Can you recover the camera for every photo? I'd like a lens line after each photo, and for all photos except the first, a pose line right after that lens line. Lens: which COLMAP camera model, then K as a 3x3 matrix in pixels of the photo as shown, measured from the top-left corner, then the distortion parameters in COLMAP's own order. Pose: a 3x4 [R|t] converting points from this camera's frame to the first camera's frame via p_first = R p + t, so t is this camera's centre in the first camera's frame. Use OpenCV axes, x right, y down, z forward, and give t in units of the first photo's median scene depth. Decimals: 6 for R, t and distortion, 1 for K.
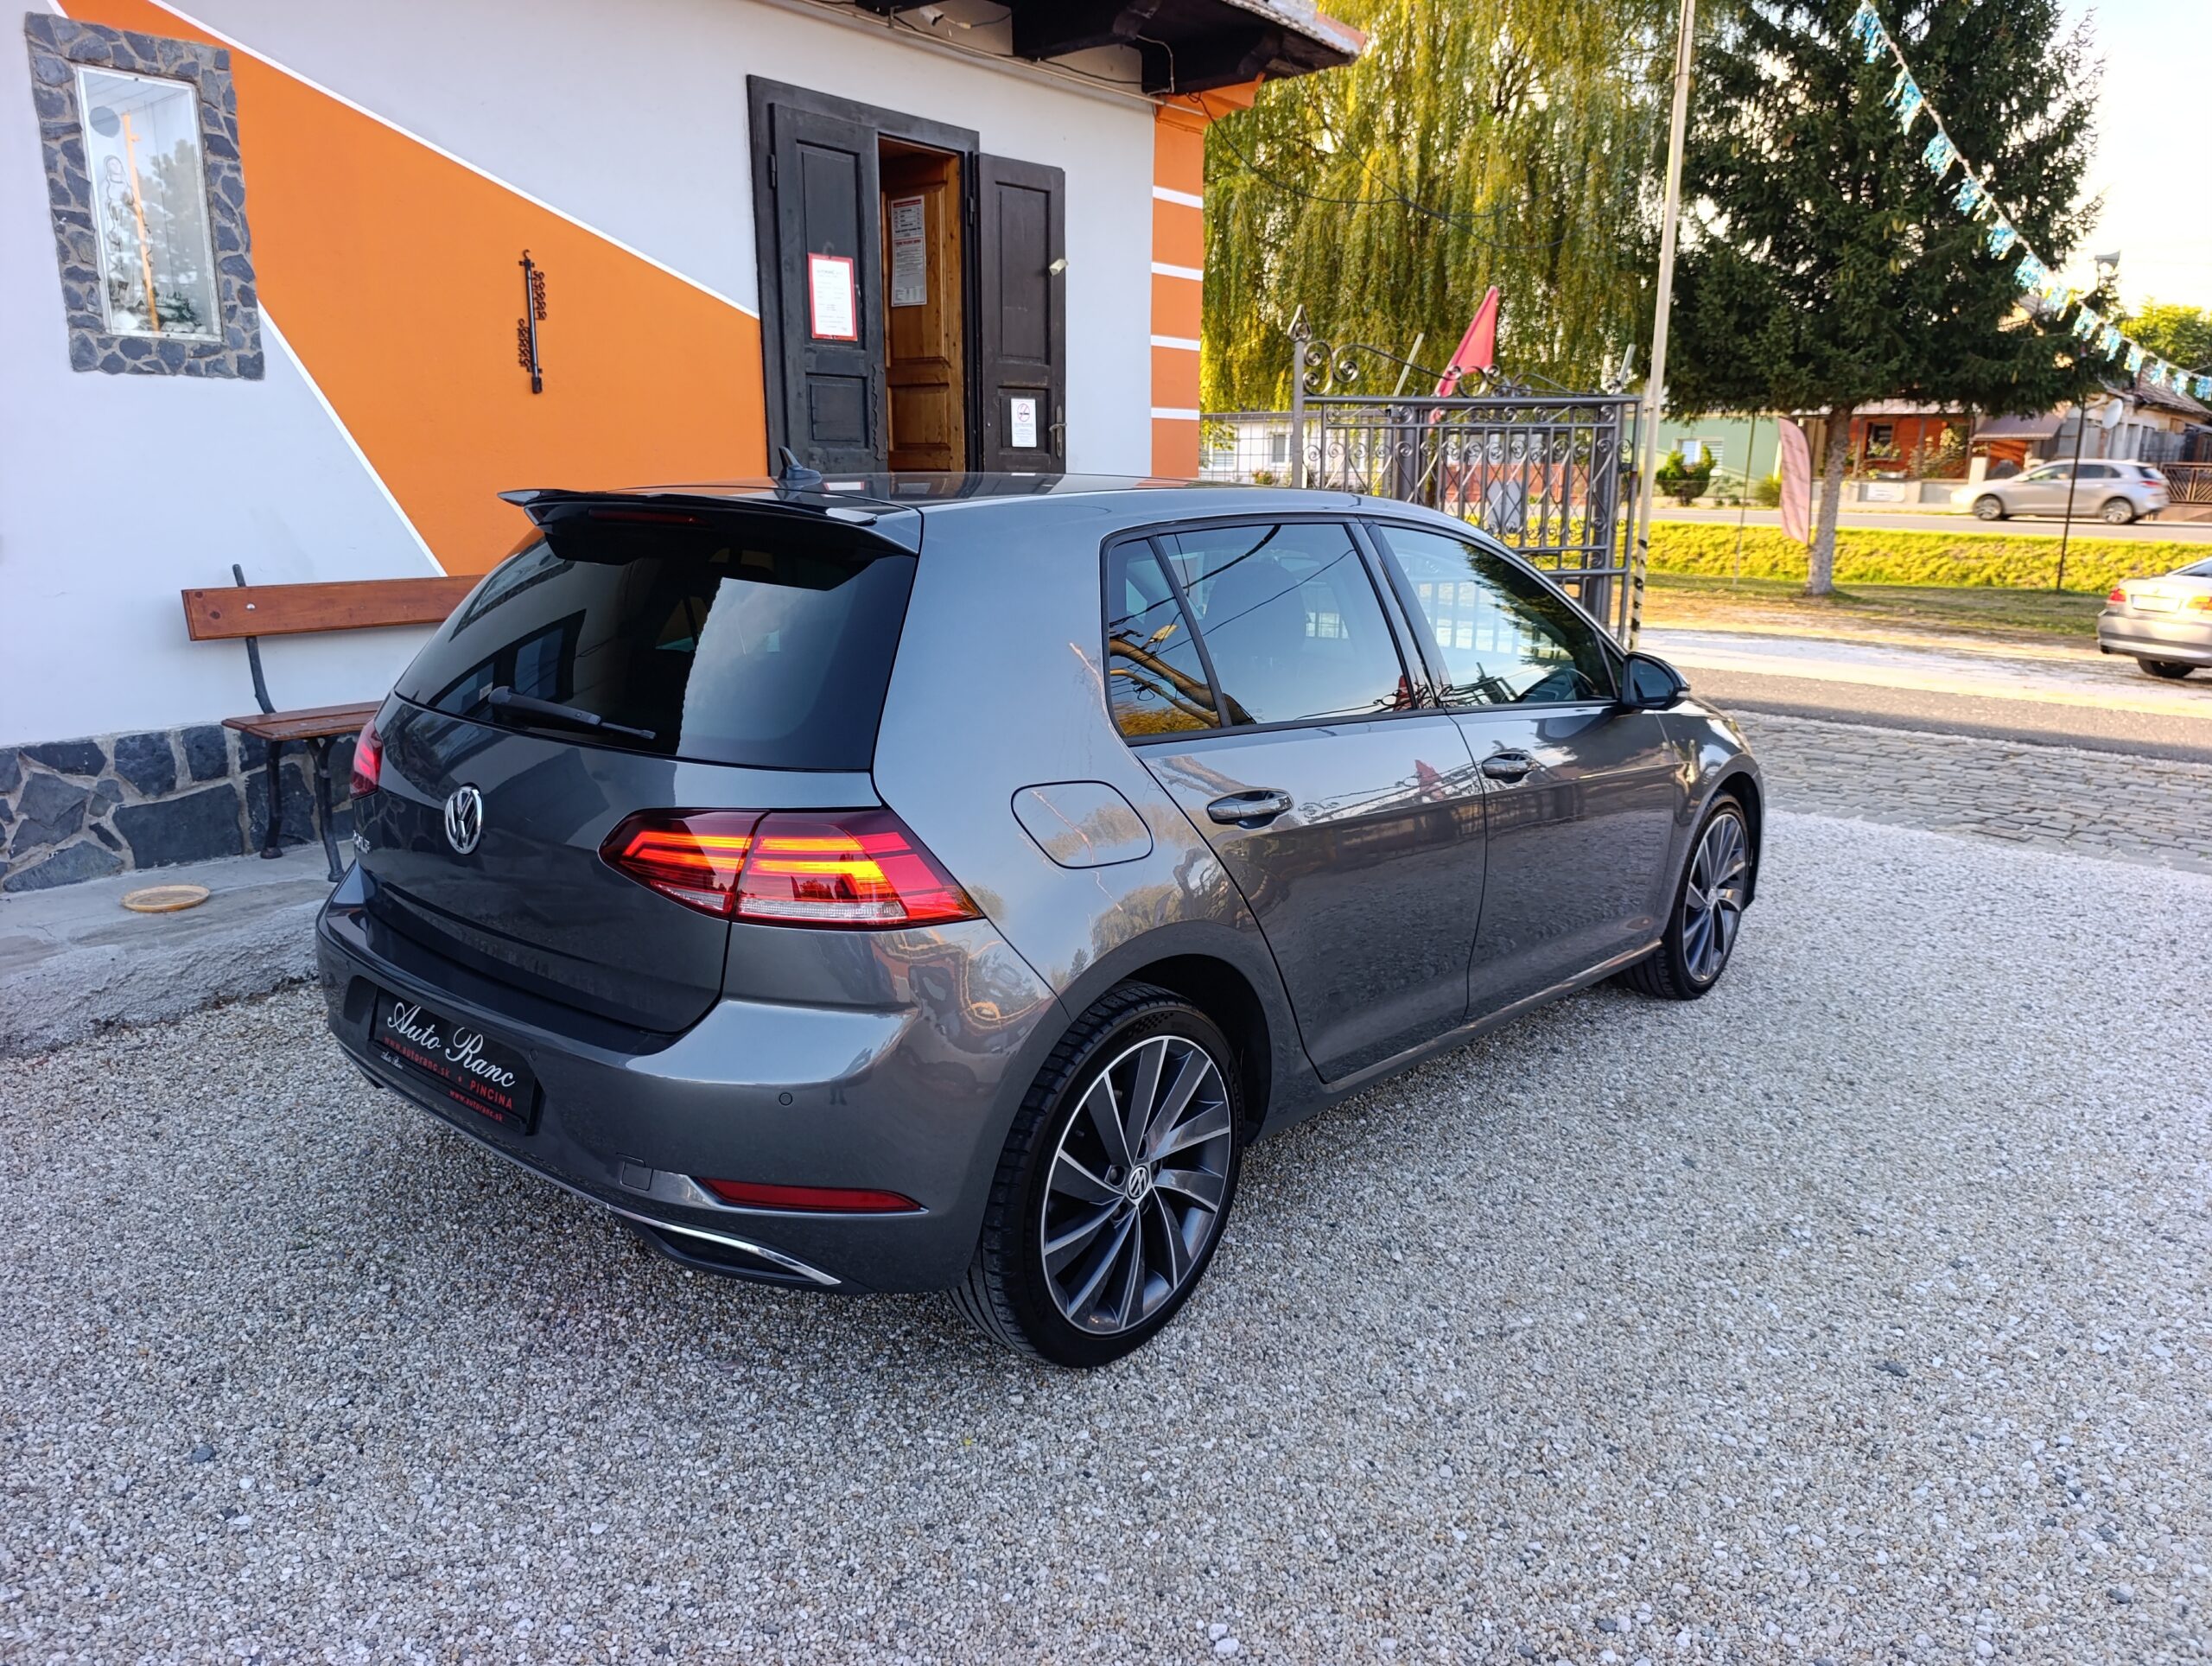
lens RADIAL K [[1504.9, 0, 1095.2], [0, 1504.9, 839.0], [0, 0, 1]] dist [0.002959, -0.019197]
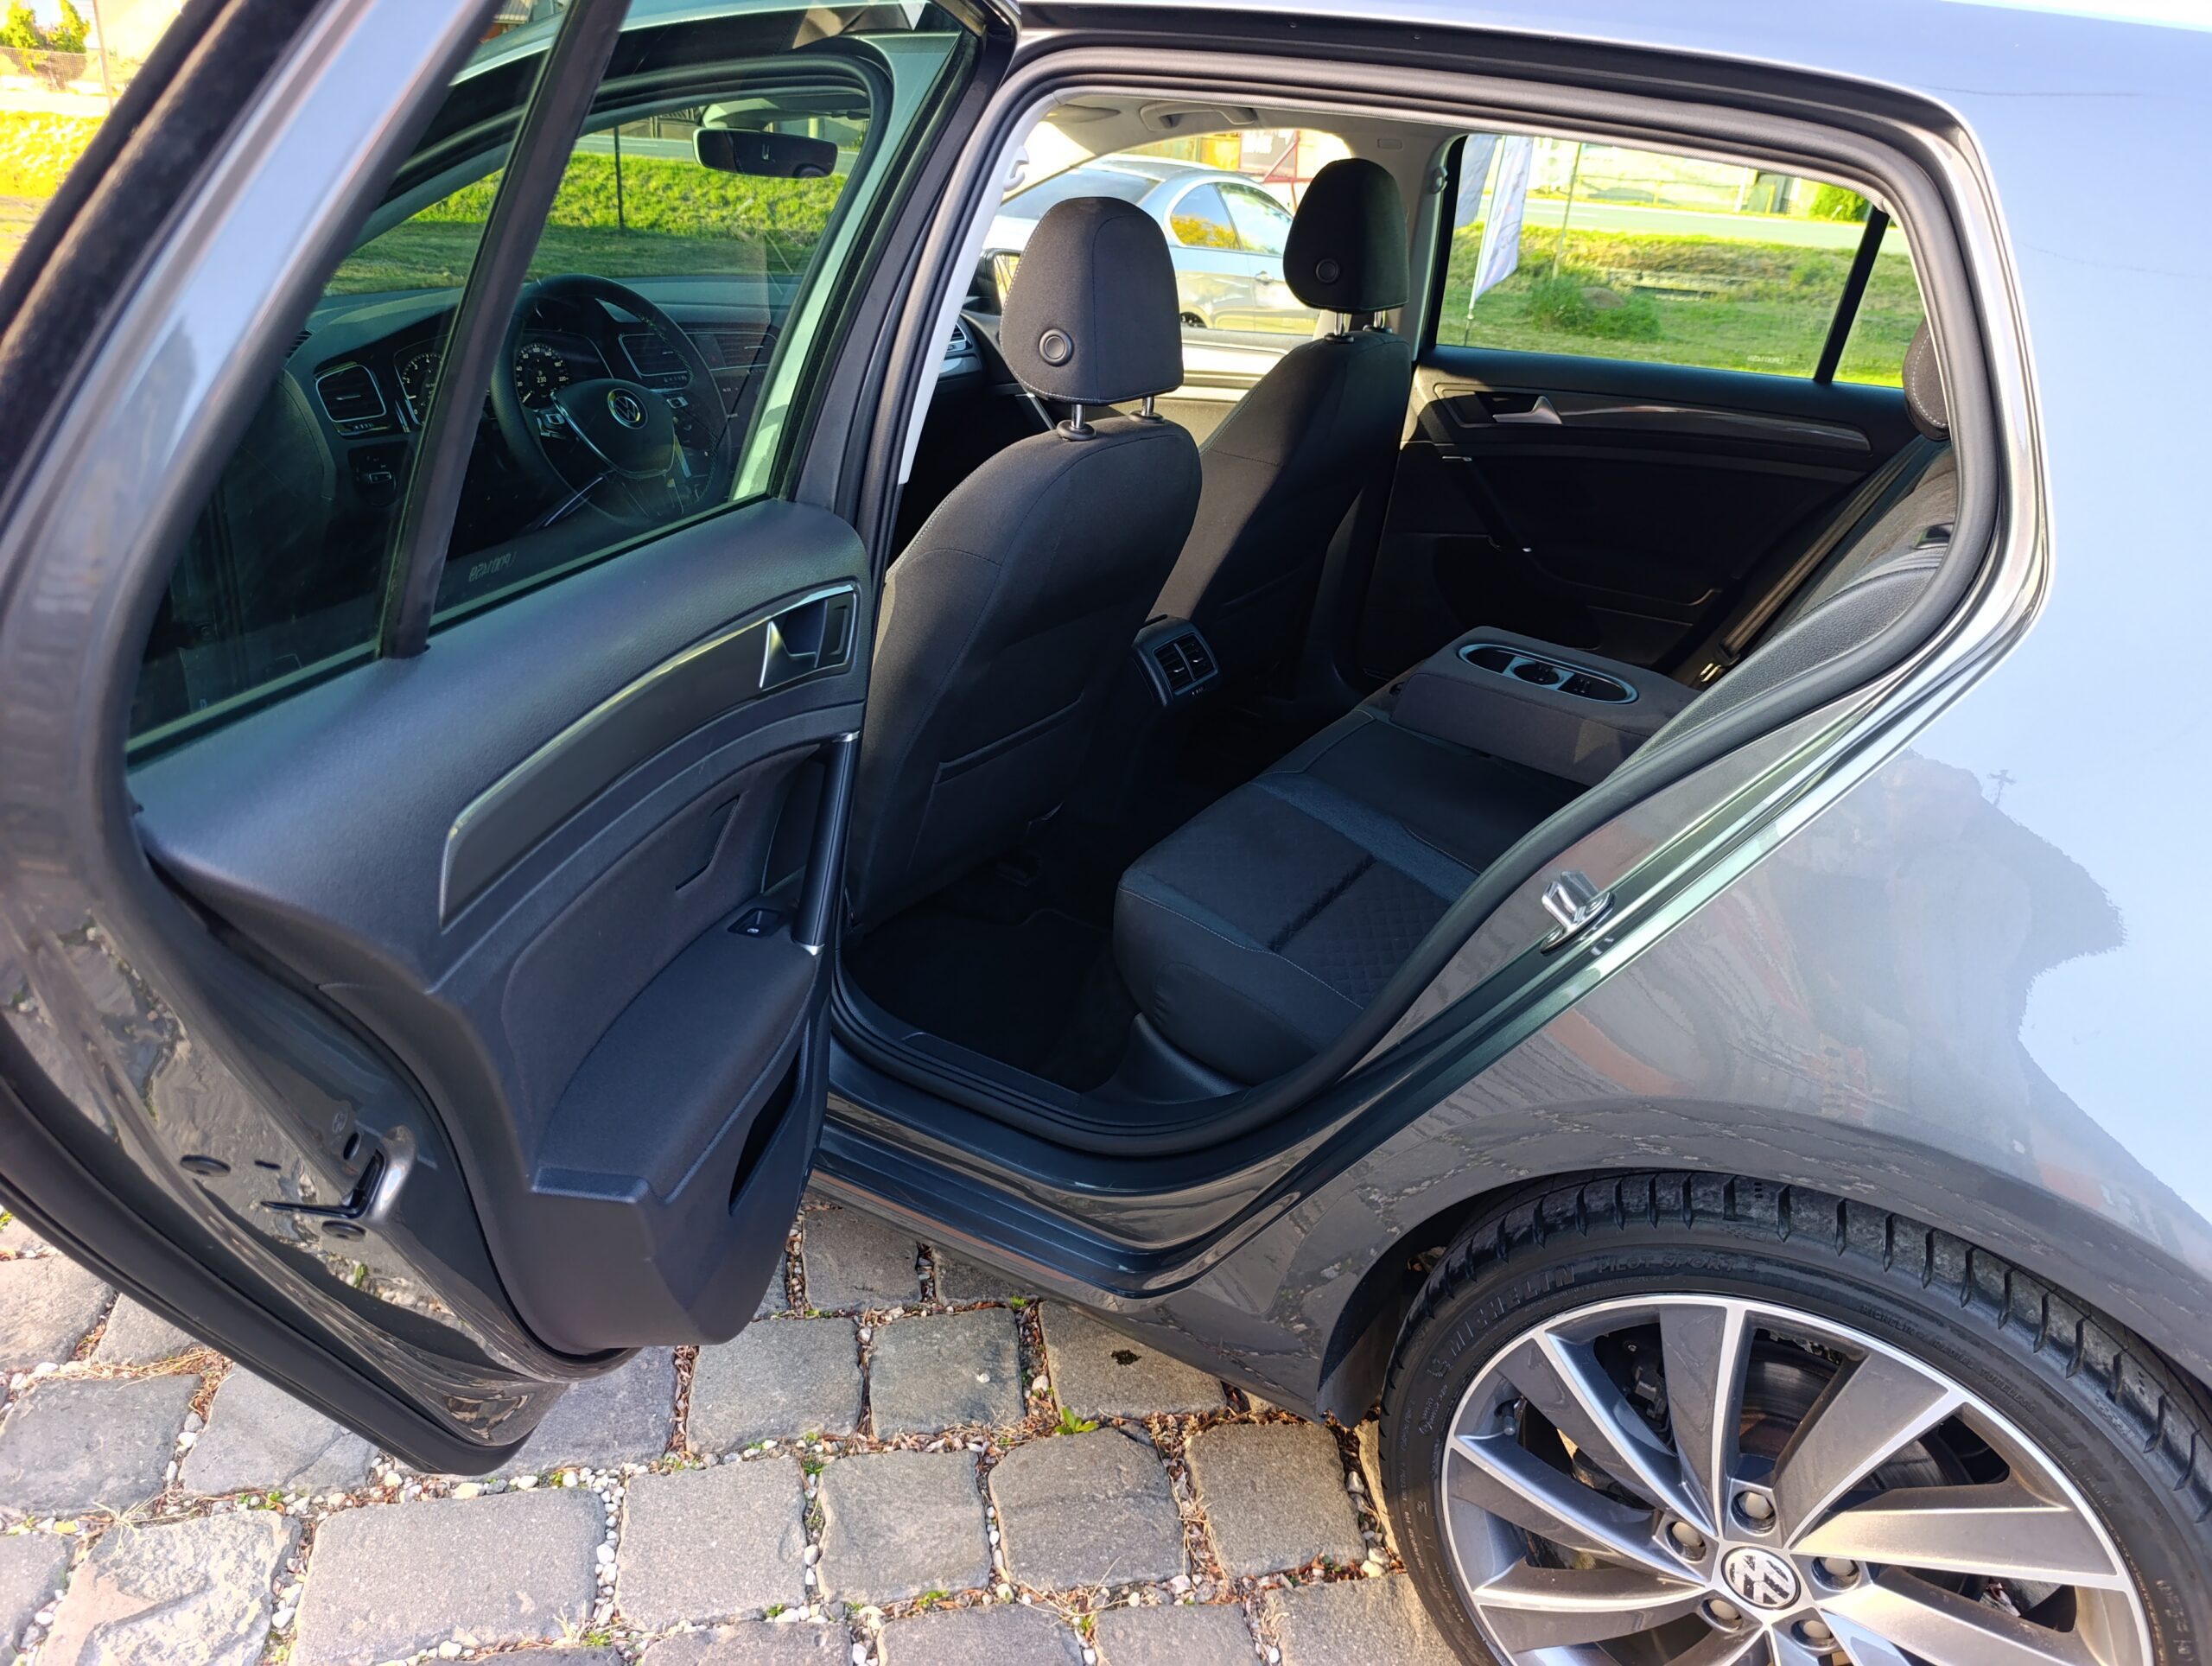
lens RADIAL K [[1504.9, 0, 1127.7], [0, 1504.9, 826.3], [0, 0, 1]] dist [0.002959, -0.019197]
pose [[0.605469, -0.292135, 0.740314, 0.086874], [0.119551, 0.953026, 0.278298, -0.032399], [-0.786838, -0.079996, 0.611953, 0.172501]]
